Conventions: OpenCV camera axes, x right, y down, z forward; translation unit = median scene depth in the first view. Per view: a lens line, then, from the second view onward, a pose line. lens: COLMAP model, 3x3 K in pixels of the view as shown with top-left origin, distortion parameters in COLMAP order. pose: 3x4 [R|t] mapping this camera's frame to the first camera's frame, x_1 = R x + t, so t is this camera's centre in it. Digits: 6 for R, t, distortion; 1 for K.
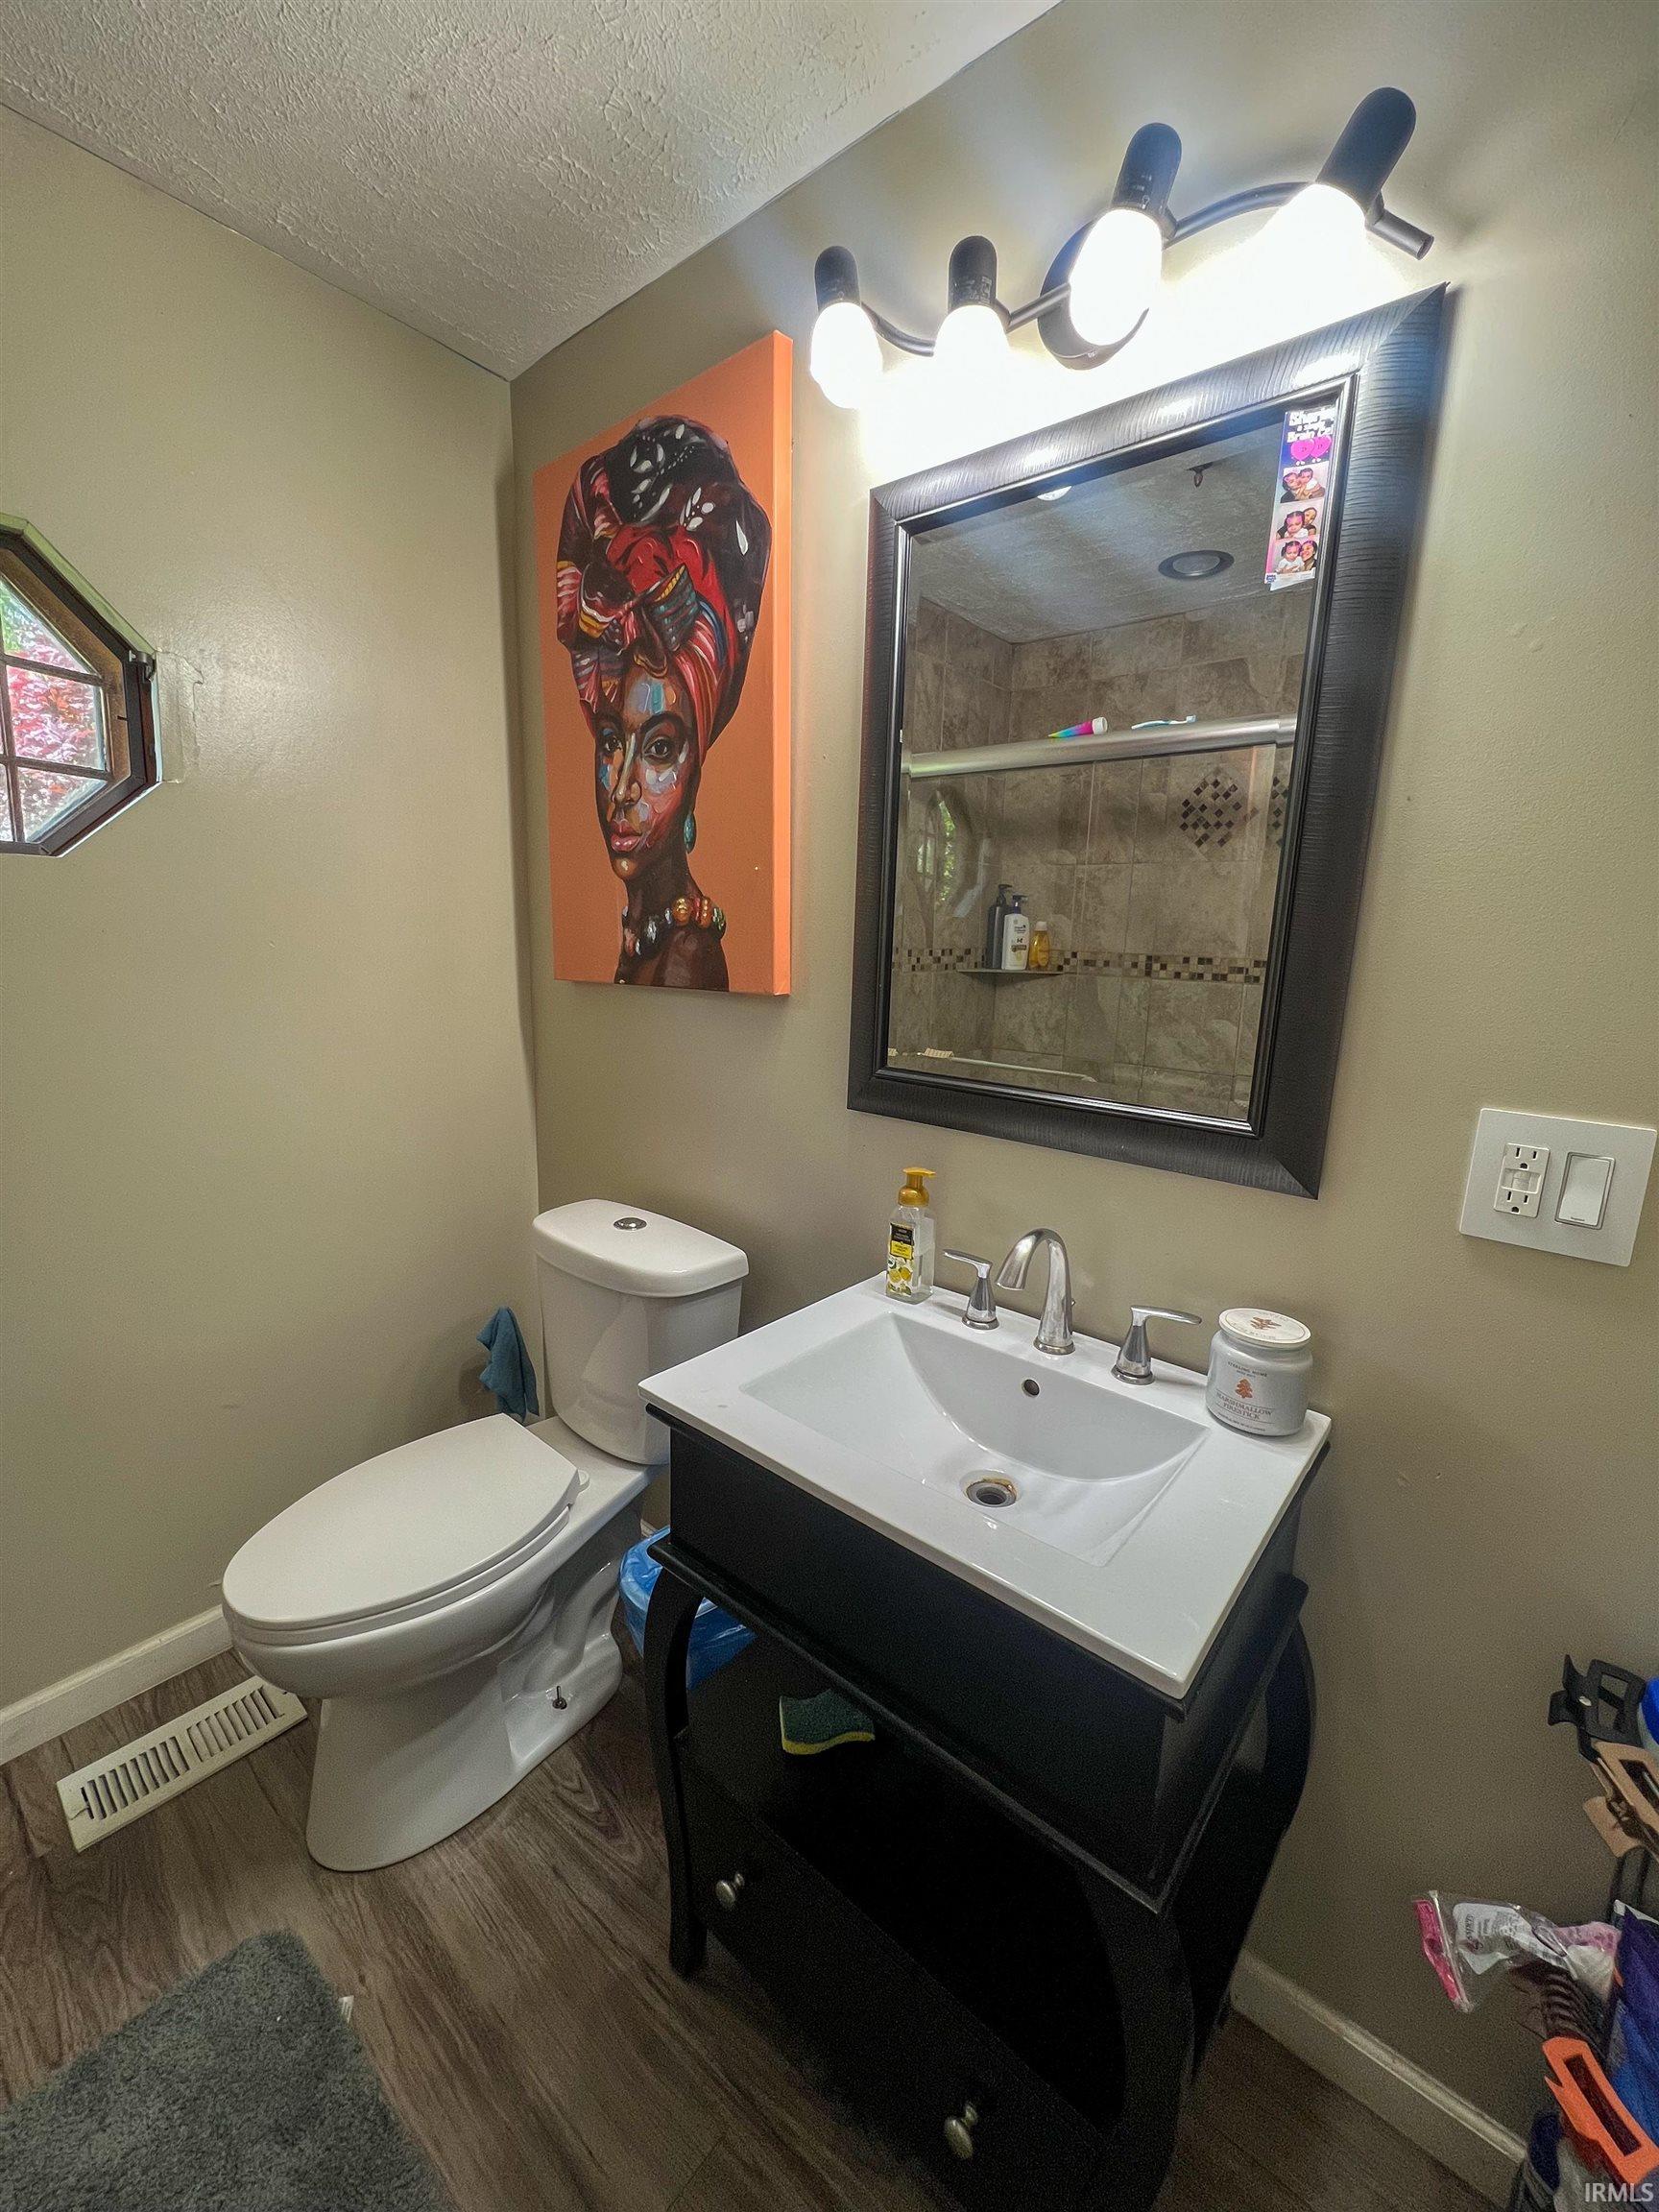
lens RADIAL K [[886.8, 0, 834.3], [0, 886.8, 1100.0], [0, 0, 1]] dist [-0.006618, 0.000892]
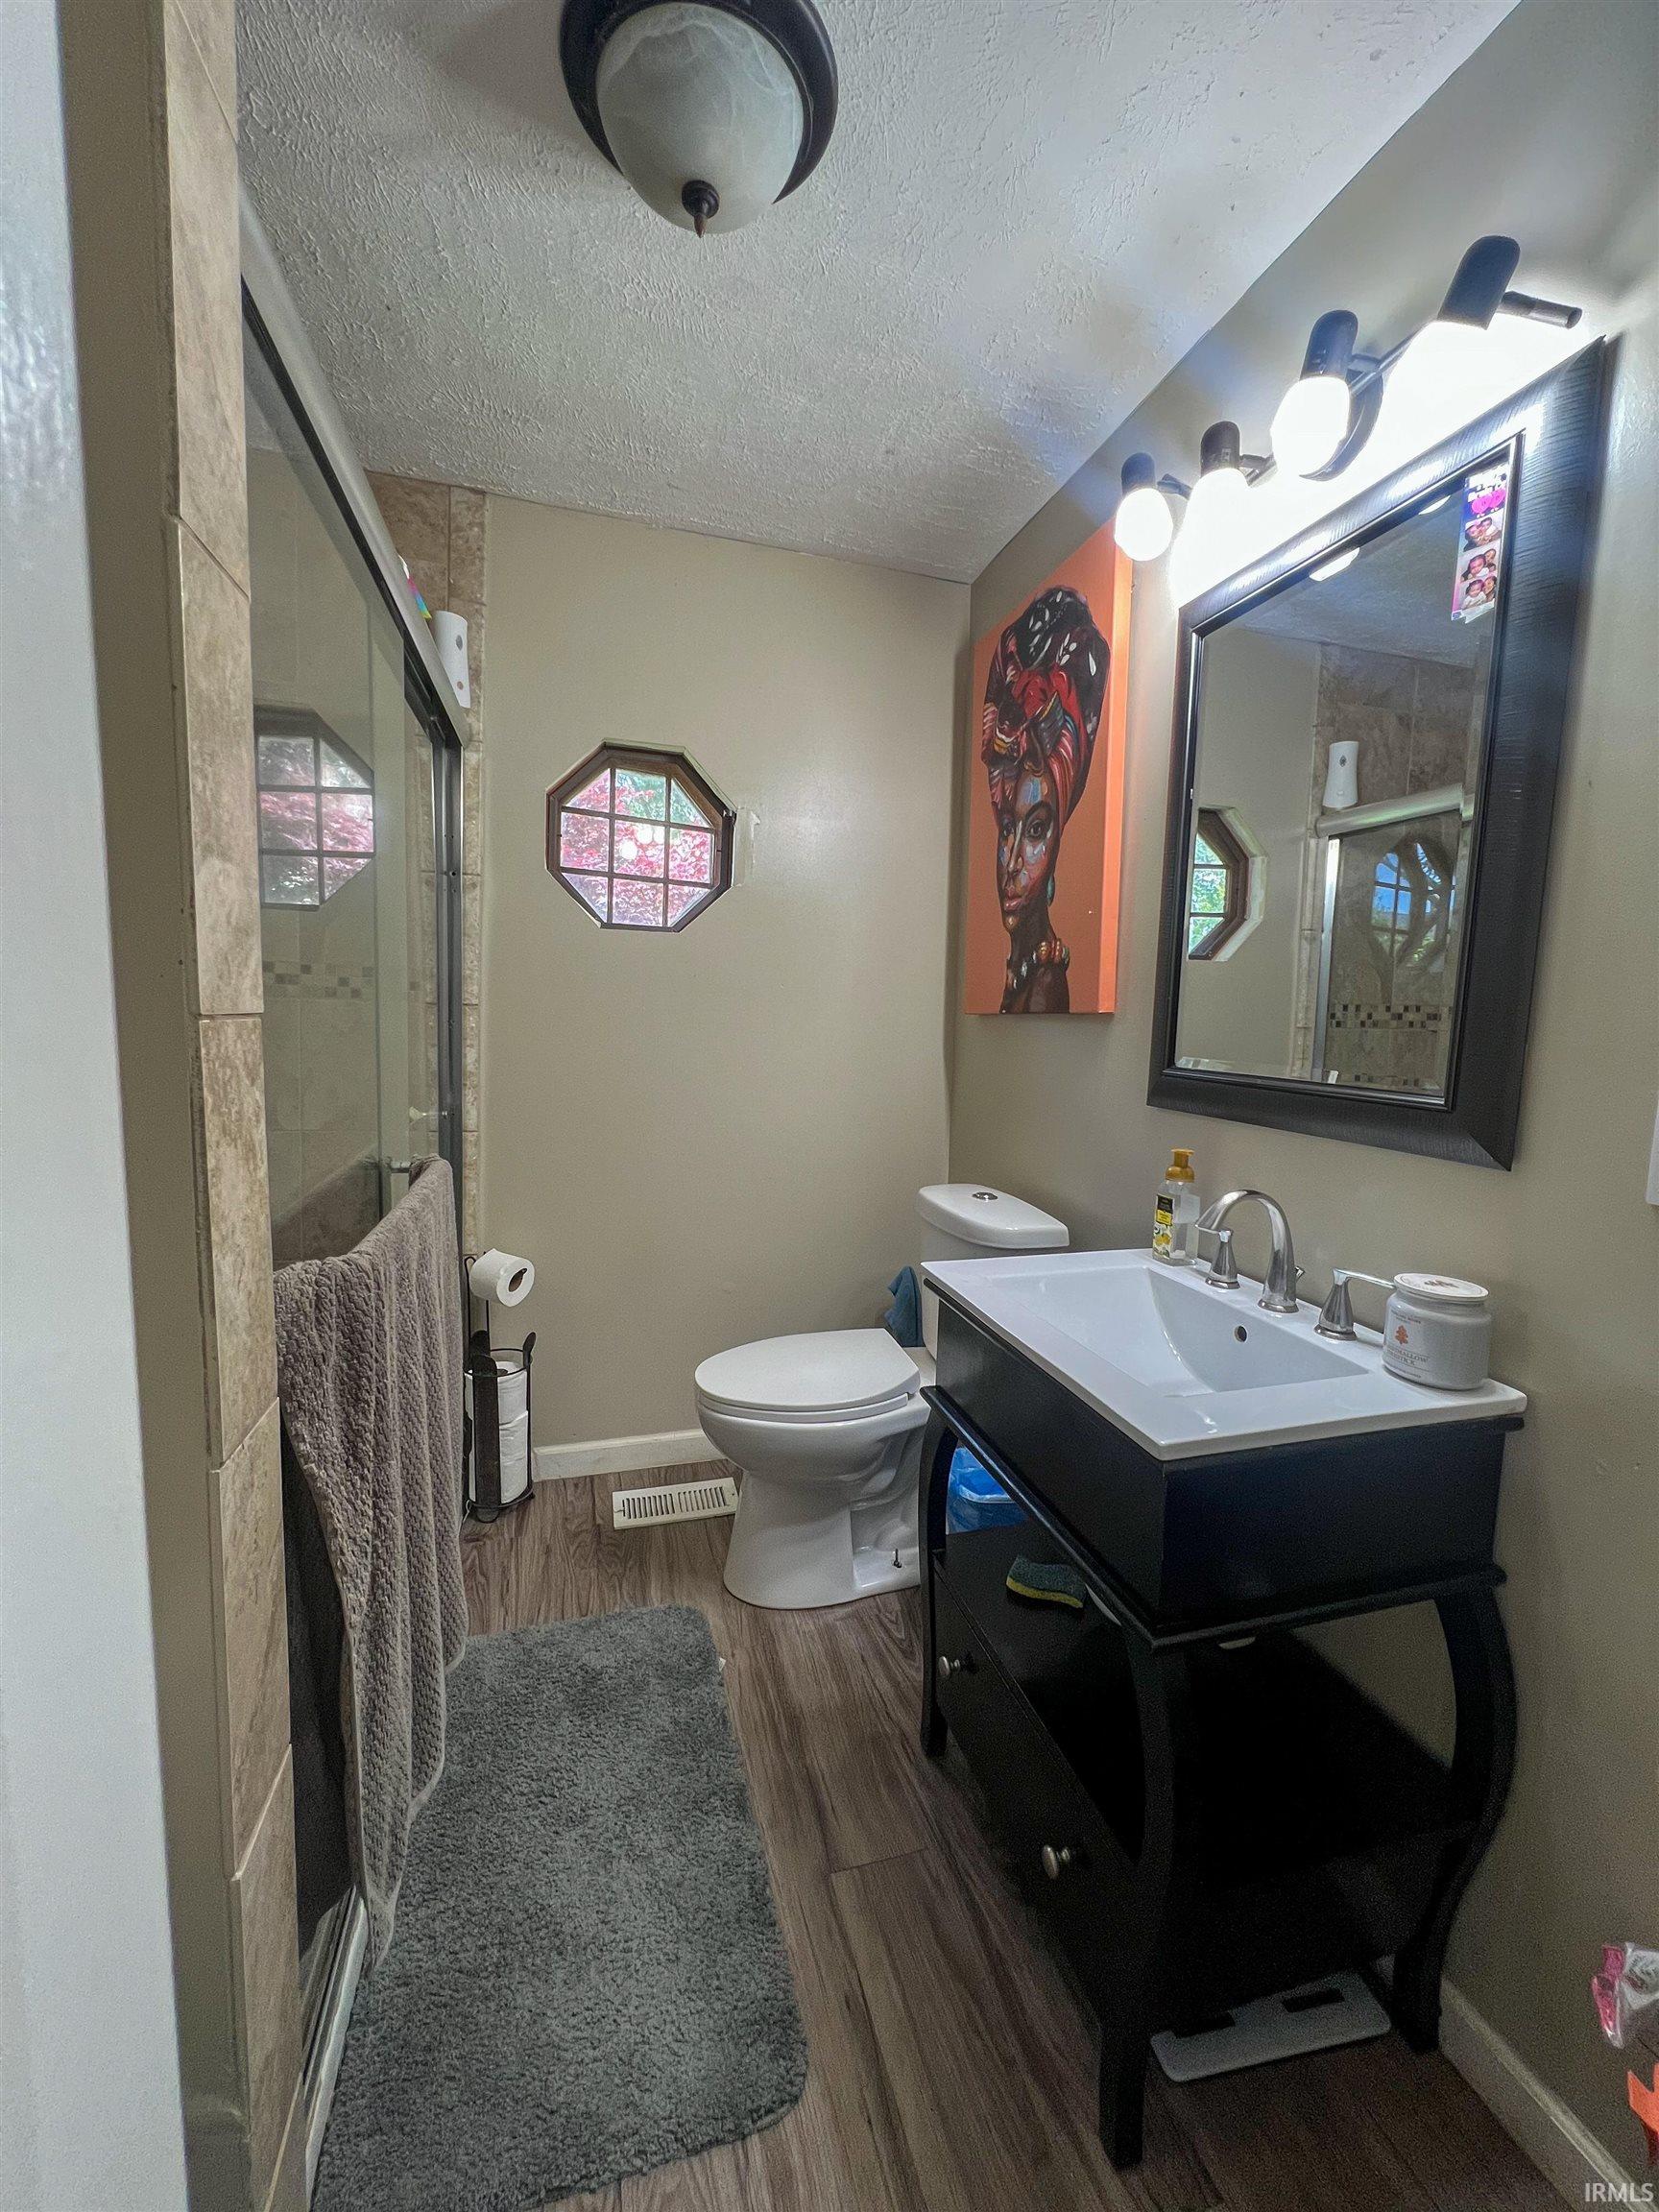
lens RADIAL K [[883.0, 0, 829.6], [0, 883.0, 1101.9], [0, 0, 1]] dist [-0.010438, 0.000423]
pose [[0.828512, 0.048683, -0.557852, 0.344595], [-0.103935, 0.992273, -0.067769, 0.139521], [0.550242, 0.114128, 0.827169, -0.222172]]
